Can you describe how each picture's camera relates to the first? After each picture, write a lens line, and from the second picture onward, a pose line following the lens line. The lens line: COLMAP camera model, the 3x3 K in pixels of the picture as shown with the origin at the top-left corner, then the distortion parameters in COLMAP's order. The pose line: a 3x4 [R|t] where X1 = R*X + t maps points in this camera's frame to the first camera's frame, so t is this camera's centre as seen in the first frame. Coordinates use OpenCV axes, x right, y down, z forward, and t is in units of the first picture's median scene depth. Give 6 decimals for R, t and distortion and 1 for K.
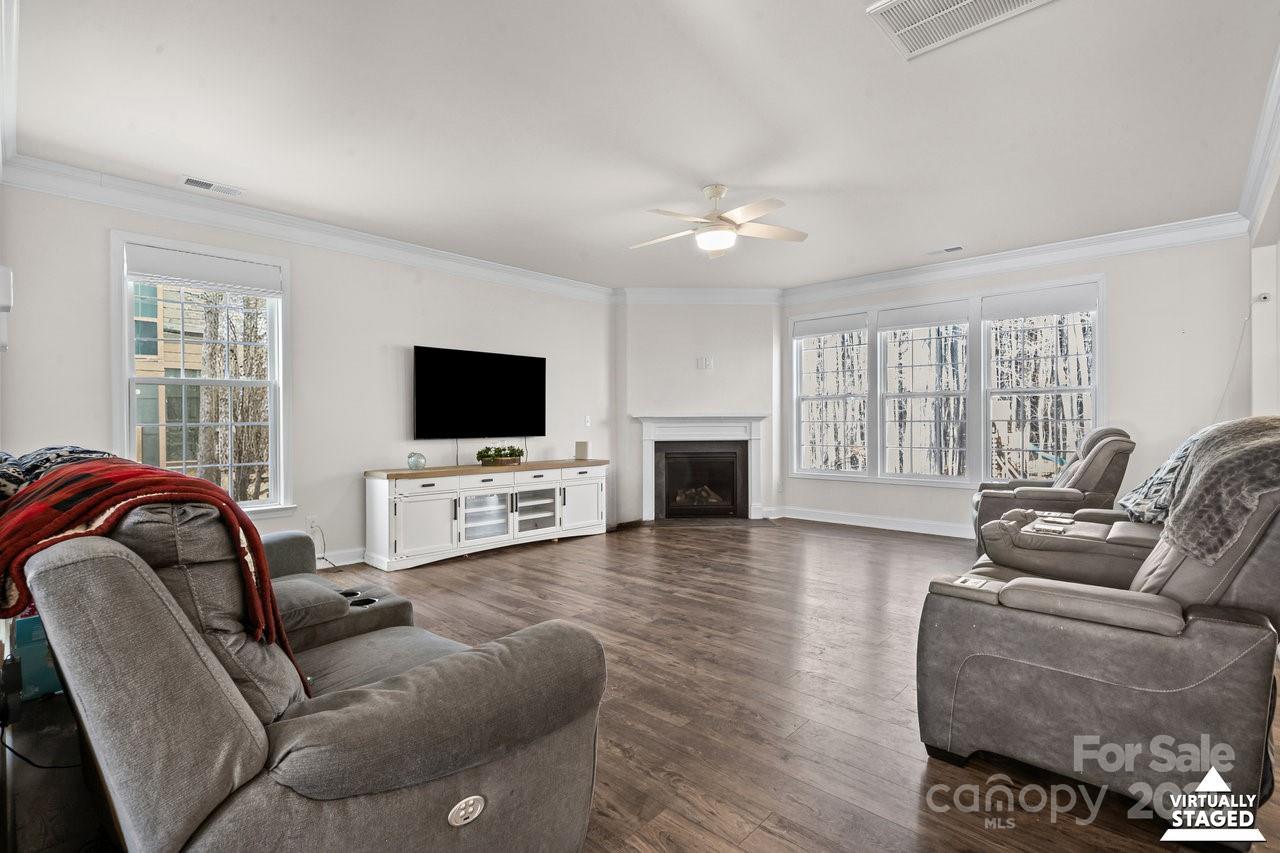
lens RADIAL K [[600.8, 0, 628.0], [0, 600.8, 418.7], [0, 0, 1]] dist [0.004656, 0.000851]
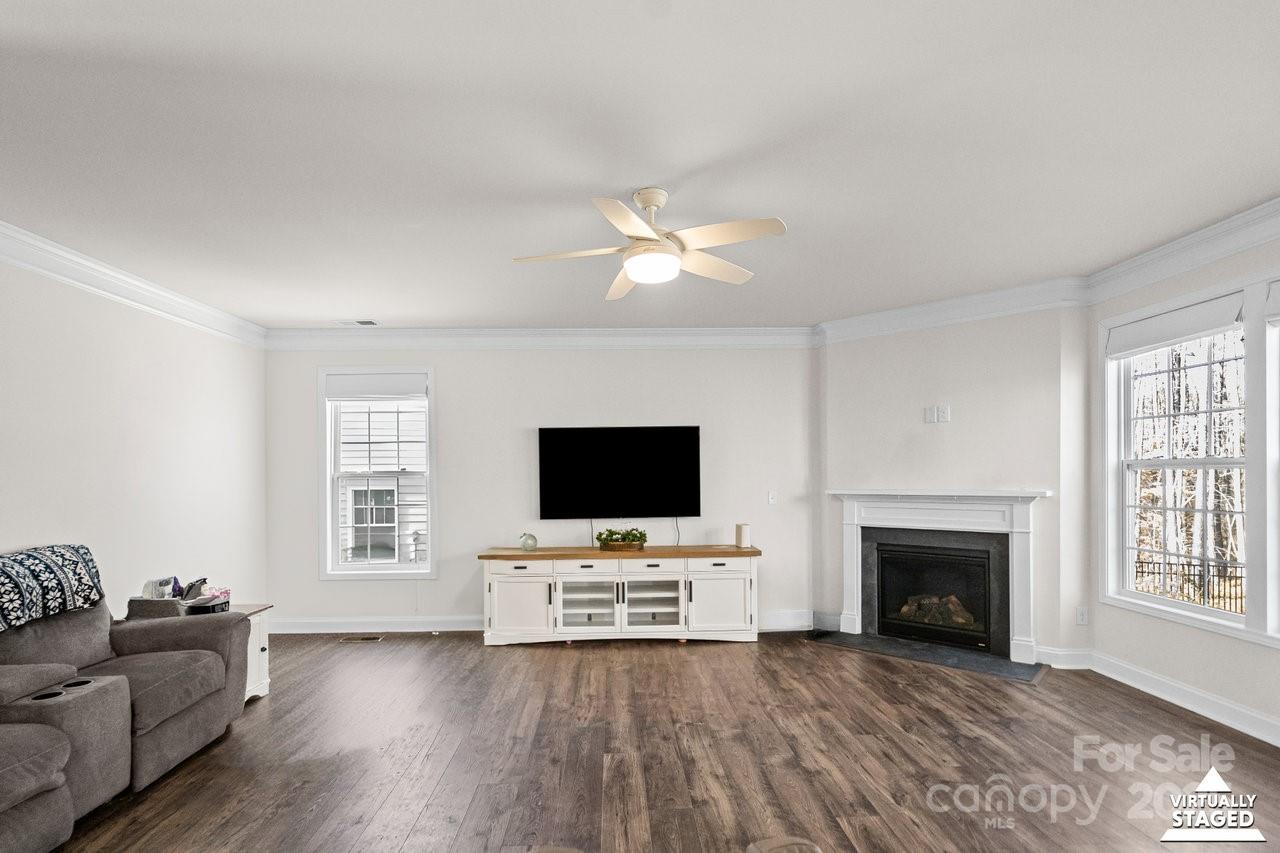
lens RADIAL K [[600.8, 0, 635.7], [0, 600.8, 477.1], [0, 0, 1]] dist [0.004656, 0.000851]
pose [[0.716473, -0.002453, -0.697611, 0.429540], [0.015038, 0.999816, 0.011930, -0.042482], [0.697453, -0.019038, 0.716378, 0.341350]]
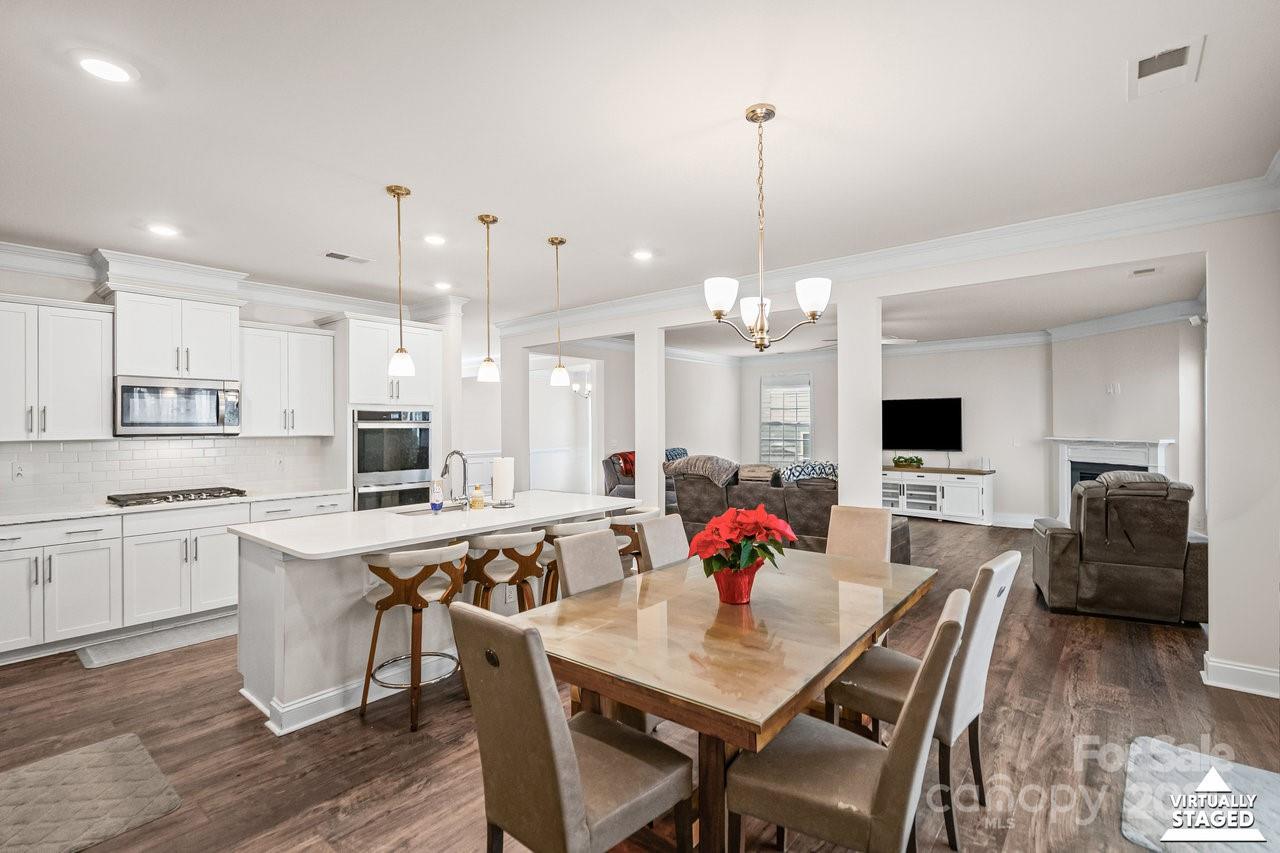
lens RADIAL K [[574.5, 0, 644.3], [0, 574.5, 421.3], [0, 0, 1]] dist [-0.011921, 0.000407]
pose [[0.067391, -0.003780, -0.997720, 1.269024], [0.011762, 0.999926, -0.002994, -0.052124], [0.997657, -0.011533, 0.067430, 0.160899]]
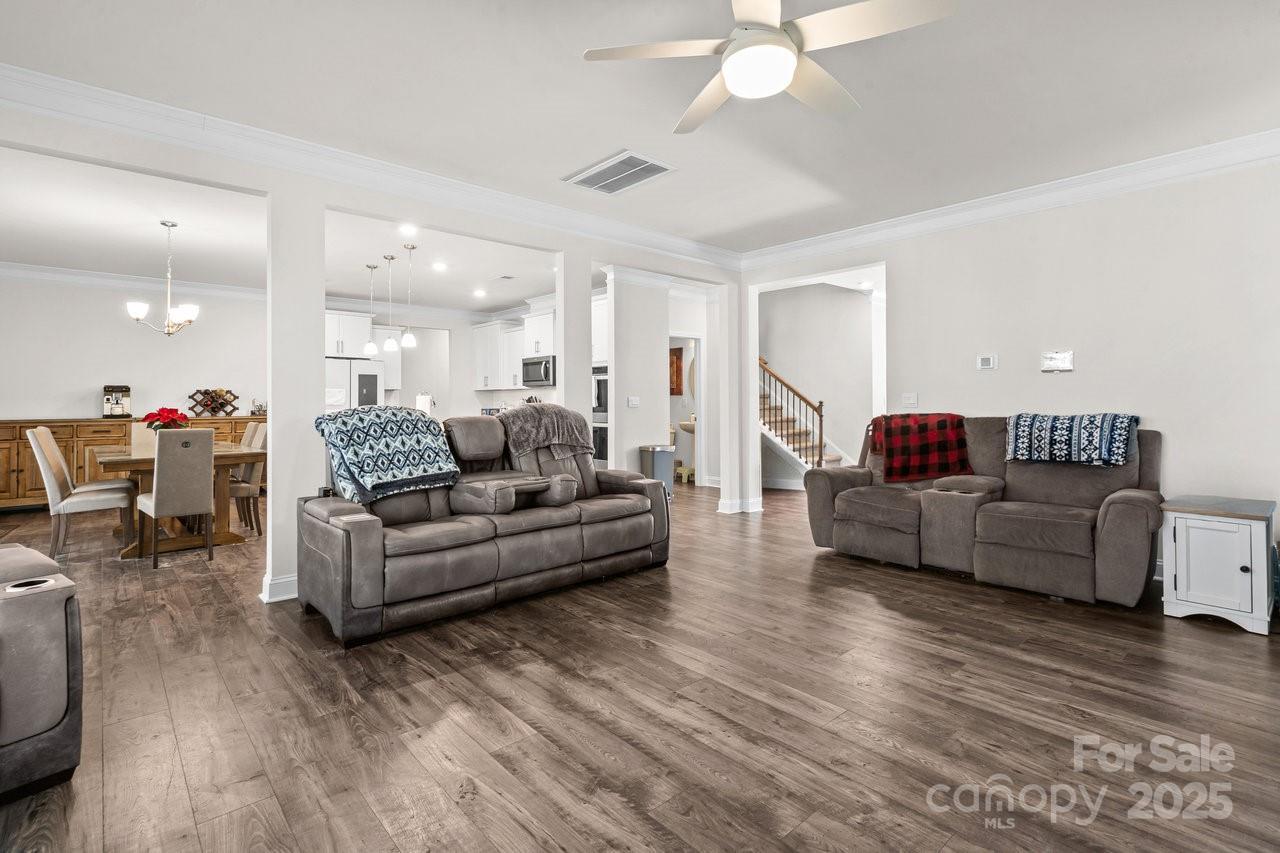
lens RADIAL K [[600.8, 0, 640.6], [0, 600.8, 415.0], [0, 0, 1]] dist [0.004656, 0.000851]
pose [[-0.997480, 0.004097, 0.070824, 0.152844], [0.005136, 0.999882, 0.014491, 0.006718], [-0.070757, 0.014818, -0.997384, 1.074883]]
